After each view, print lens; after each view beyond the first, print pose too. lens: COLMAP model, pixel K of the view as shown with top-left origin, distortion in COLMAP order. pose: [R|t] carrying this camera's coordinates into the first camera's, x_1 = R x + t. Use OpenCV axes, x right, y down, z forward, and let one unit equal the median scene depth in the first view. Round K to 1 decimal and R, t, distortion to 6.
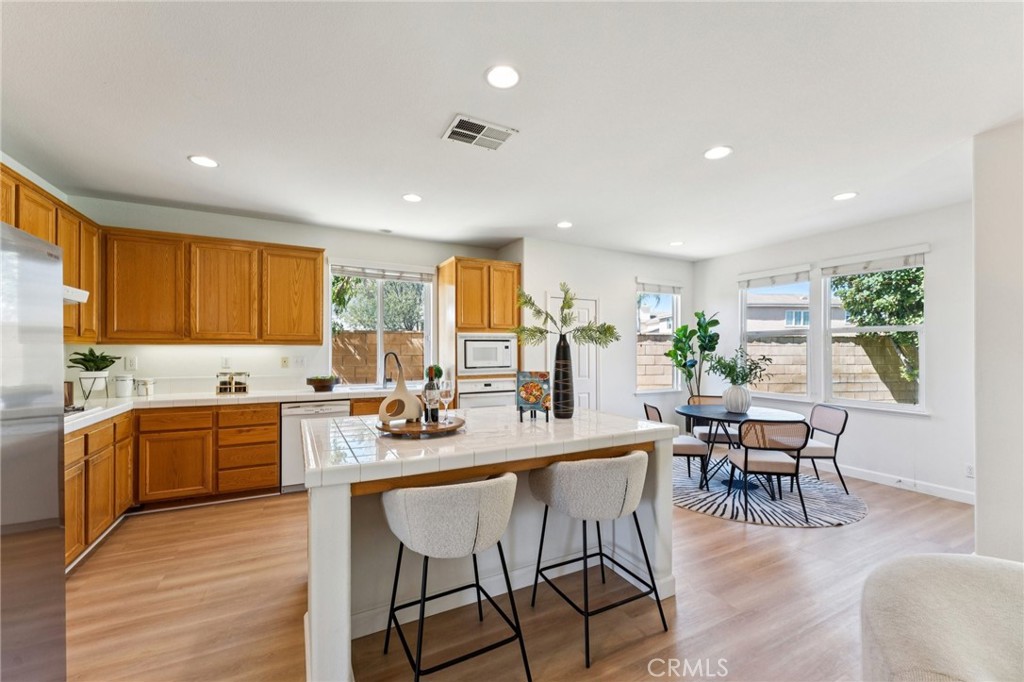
lens RADIAL K [[414.3, 0, 510.5], [0, 414.3, 347.4], [0, 0, 1]] dist [0.004041, 0.000233]
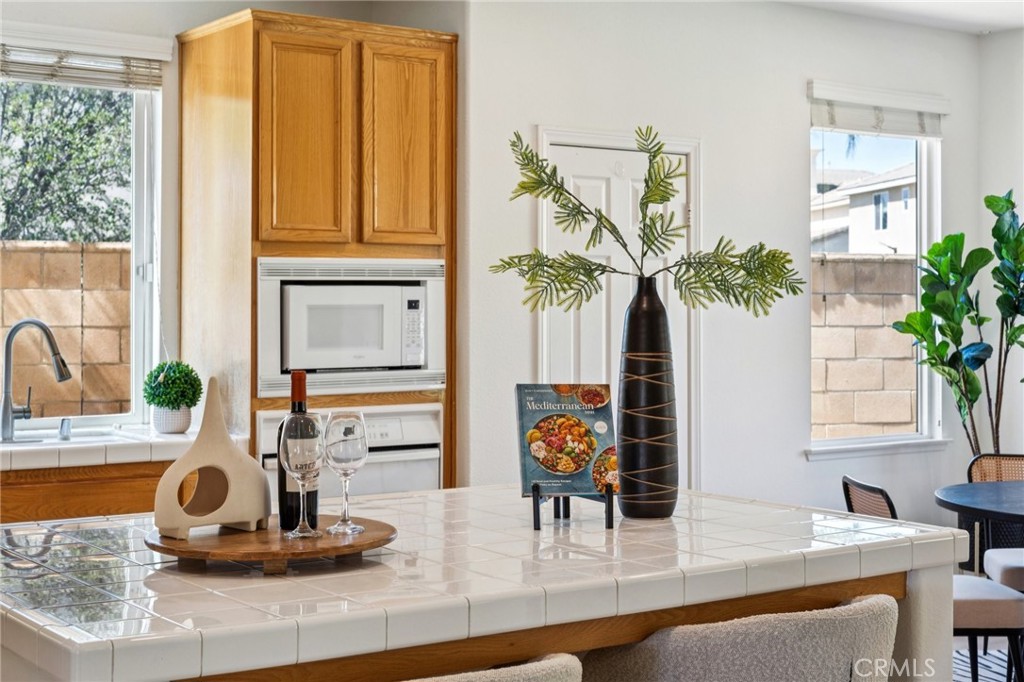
lens RADIAL K [[1516.5, 0, 524.7], [0, 1516.5, 271.9], [0, 0, 1]] dist [0.005276, 0.000000]
pose [[0.990658, 0.005028, 0.136275, -0.090689], [-0.003266, 0.999908, -0.013152, -0.011135], [-0.136329, 0.012584, 0.990584, -0.151414]]
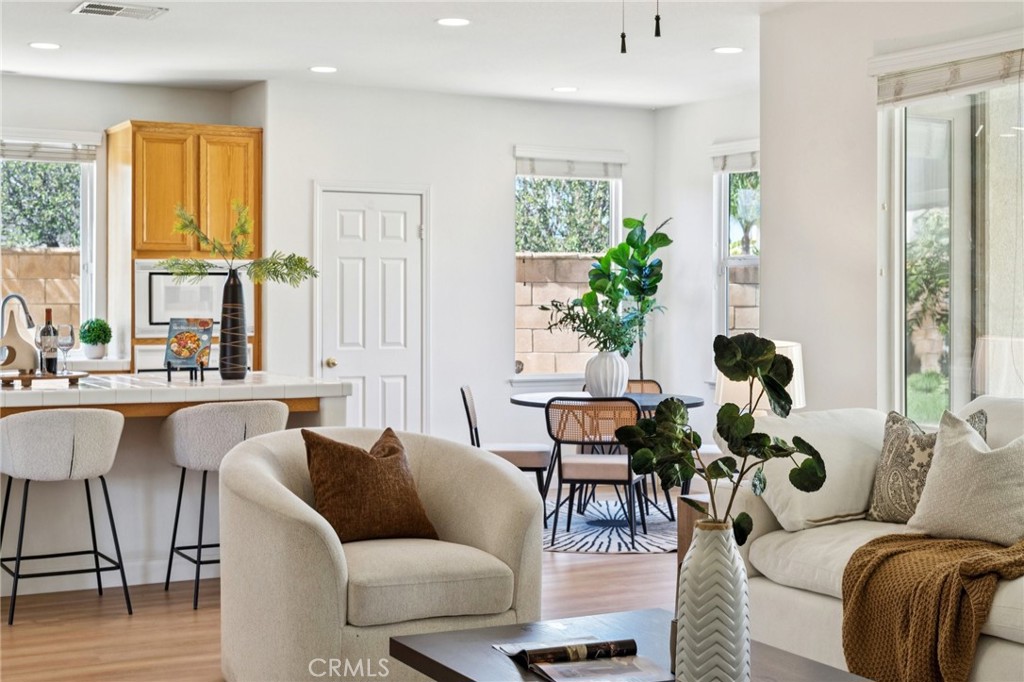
lens RADIAL K [[1516.5, 0, 529.1], [0, 1516.5, 279.0], [0, 0, 1]] dist [0.005276, 0.000000]
pose [[0.999707, 0.003512, 0.023933, 0.365296], [-0.003378, 0.999978, -0.005653, 0.000134], [-0.023952, 0.005570, 0.999698, -1.081165]]
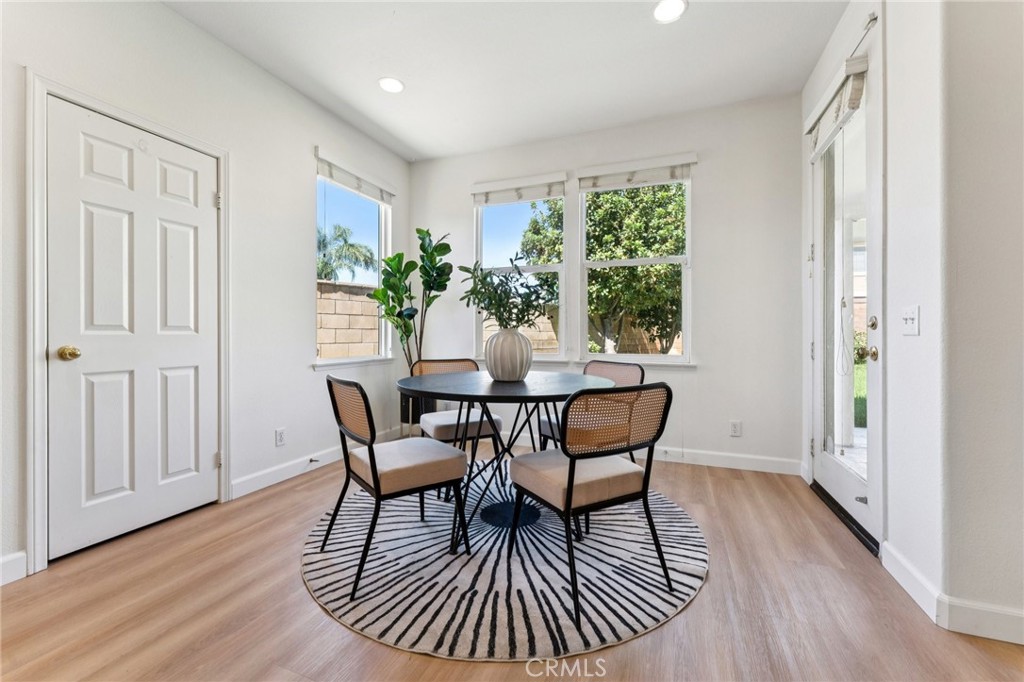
lens RADIAL K [[414.3, 0, 509.9], [0, 414.3, 331.4], [0, 0, 1]] dist [0.004041, 0.000233]
pose [[0.759703, 0.002624, 0.650264, 0.191585], [-0.003692, 0.999993, 0.000278, 0.088759], [-0.650259, -0.002612, 0.759708, 0.565580]]
